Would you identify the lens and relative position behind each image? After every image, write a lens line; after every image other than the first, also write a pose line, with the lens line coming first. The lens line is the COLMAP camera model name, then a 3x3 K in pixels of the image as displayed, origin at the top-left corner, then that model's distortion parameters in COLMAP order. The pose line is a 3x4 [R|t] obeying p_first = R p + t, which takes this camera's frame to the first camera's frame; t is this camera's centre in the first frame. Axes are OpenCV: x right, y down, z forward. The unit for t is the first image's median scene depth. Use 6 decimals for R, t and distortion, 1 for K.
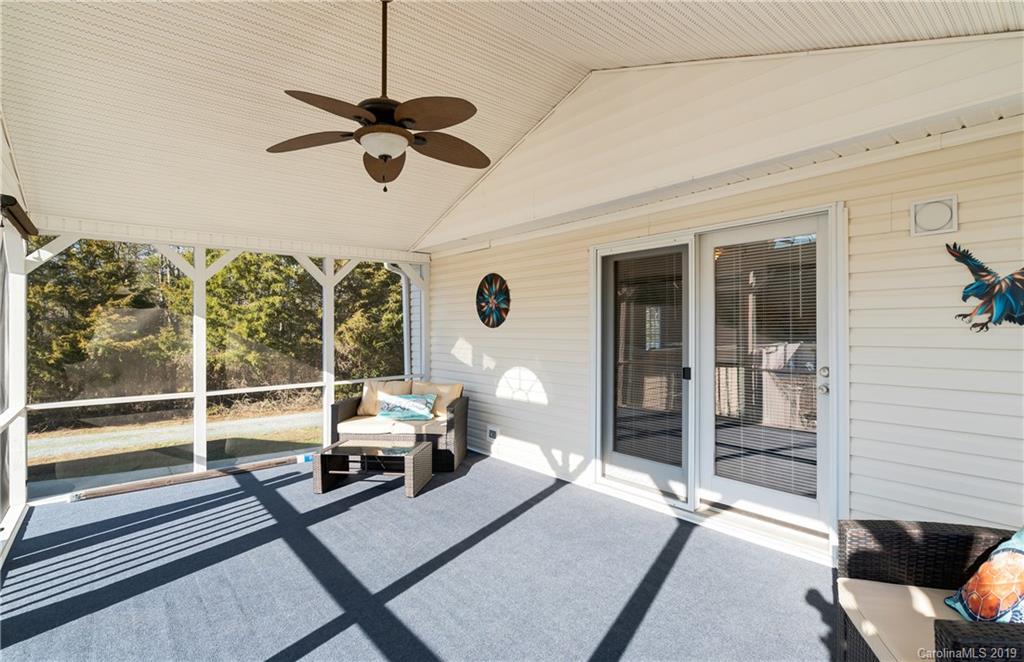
lens RADIAL K [[497.1, 0, 508.6], [0, 497.1, 336.3], [0, 0, 1]] dist [-0.000326, 0.000323]
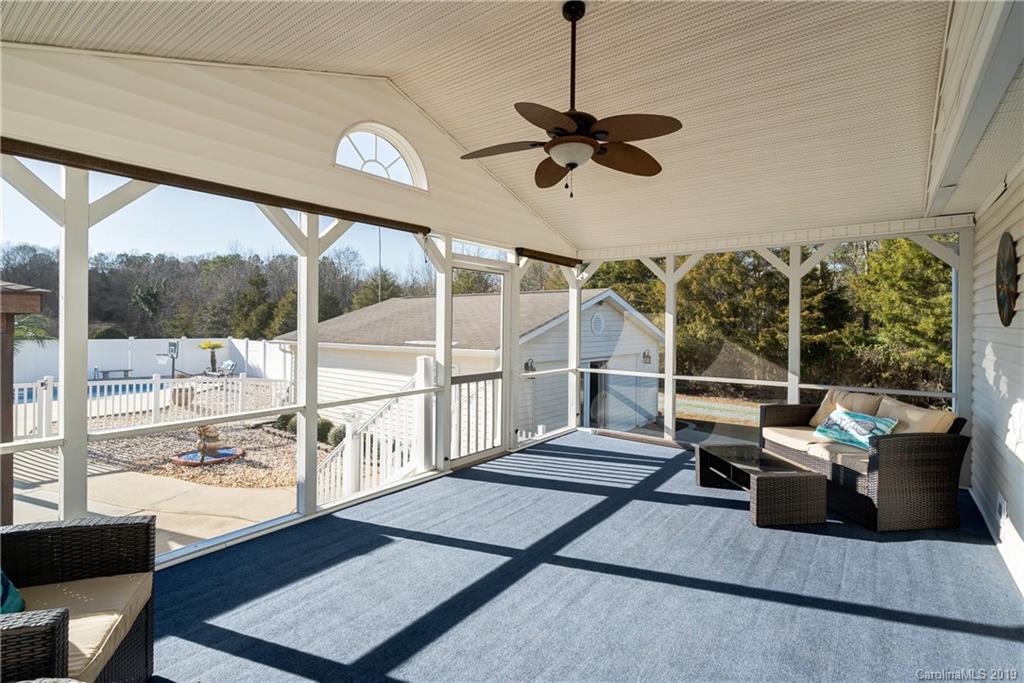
lens RADIAL K [[468.9, 0, 512.0], [0, 468.9, 341.5], [0, 0, 1]] dist [-0.002705, -0.000150]
pose [[0.230434, 0.047117, -0.971947, 0.398339], [-0.025878, 0.998771, 0.042282, -0.008721], [0.972744, 0.015409, 0.231370, 0.349458]]
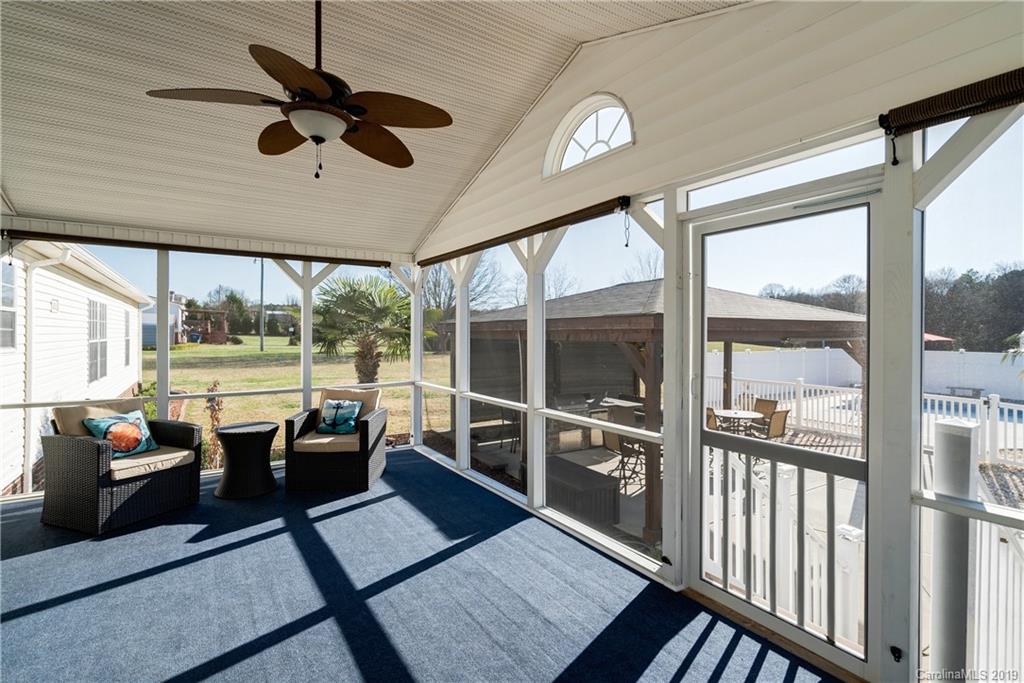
lens RADIAL K [[489.2, 0, 512.8], [0, 489.2, 330.1], [0, 0, 1]] dist [-0.001521, -0.000051]
pose [[-0.994867, 0.013988, 0.100218, -0.384881], [0.015923, 0.999701, 0.018539, -0.020133], [-0.099929, 0.020040, -0.994793, 1.015145]]
